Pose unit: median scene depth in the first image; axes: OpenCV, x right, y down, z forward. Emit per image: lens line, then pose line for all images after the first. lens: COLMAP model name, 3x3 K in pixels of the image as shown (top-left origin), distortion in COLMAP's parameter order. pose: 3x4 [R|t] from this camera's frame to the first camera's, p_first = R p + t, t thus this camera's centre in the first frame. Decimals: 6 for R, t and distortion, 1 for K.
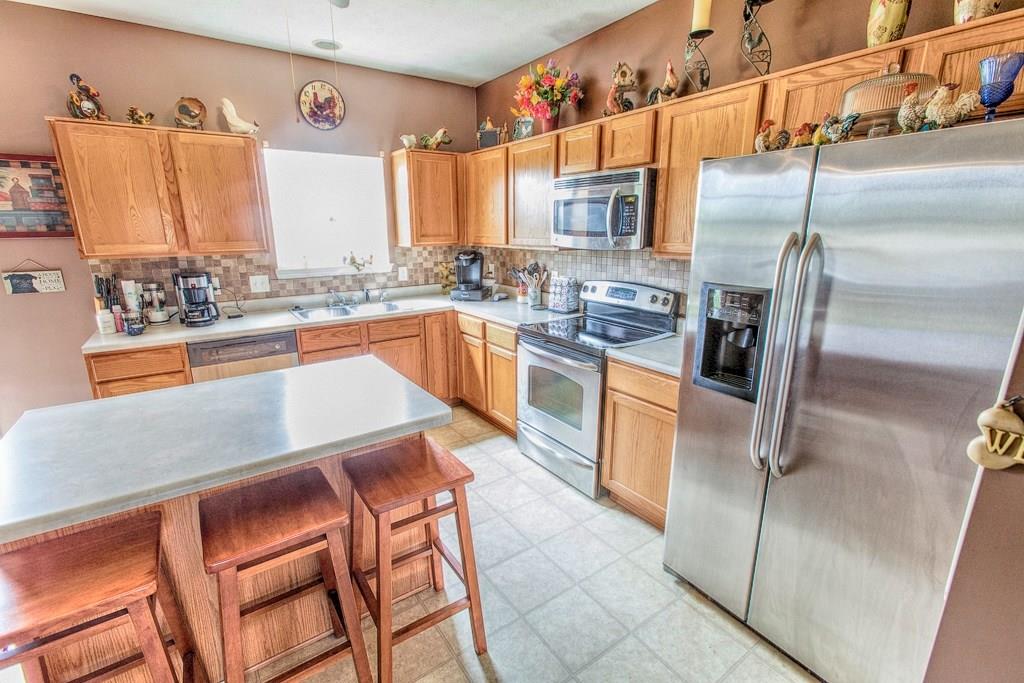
lens RADIAL K [[450.6, 0, 507.6], [0, 450.6, 338.9], [0, 0, 1]] dist [-0.005984, 0.003197]
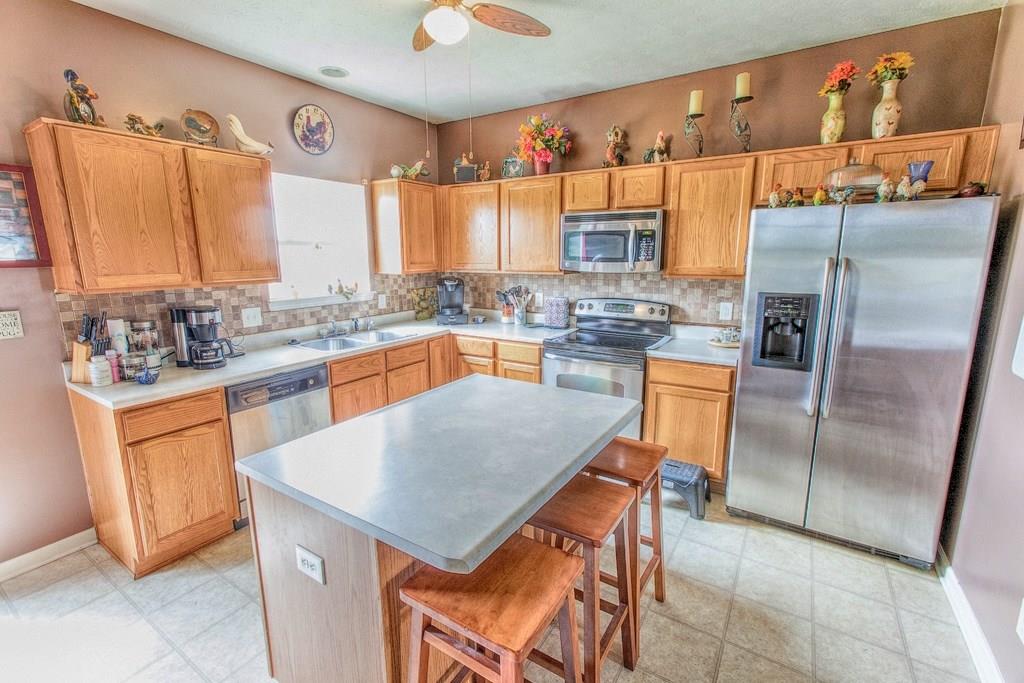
lens RADIAL K [[450.6, 0, 511.3], [0, 450.6, 337.2], [0, 0, 1]] dist [-0.005984, 0.003197]
pose [[0.926122, -0.069012, 0.370858, -0.470244], [0.092045, 0.994749, -0.044749, 0.004536], [-0.365823, 0.075579, 0.927611, -0.014465]]
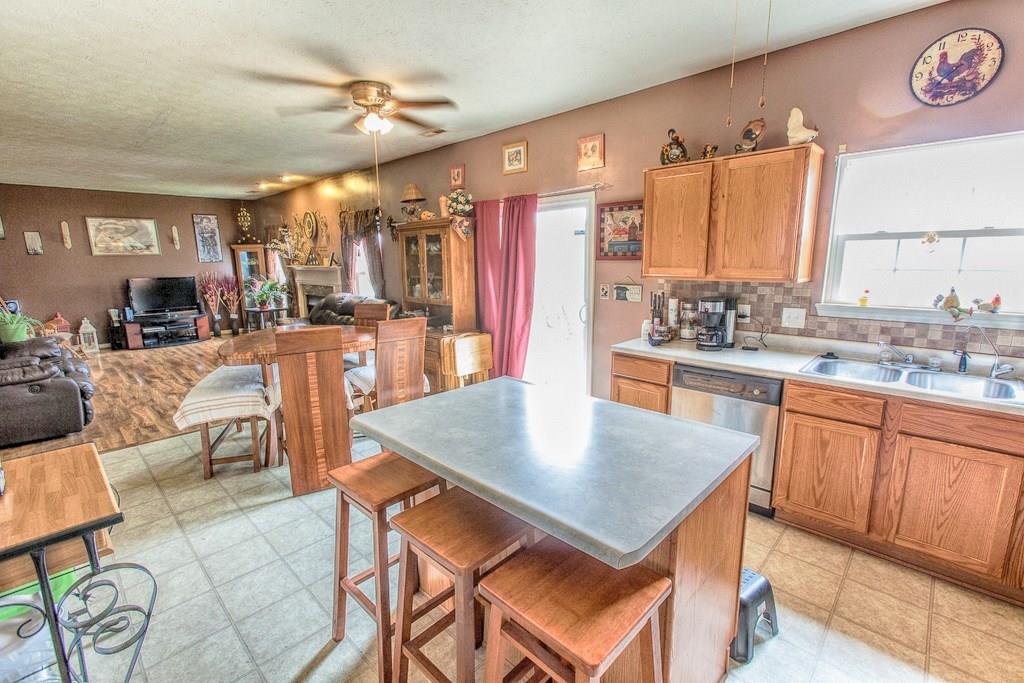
lens RADIAL K [[450.6, 0, 511.2], [0, 450.6, 340.0], [0, 0, 1]] dist [-0.005984, 0.003197]
pose [[0.191302, 0.183160, -0.964290, 0.197883], [-0.228176, 0.963818, 0.137803, -0.089450], [0.954641, 0.193666, 0.226173, 0.354556]]
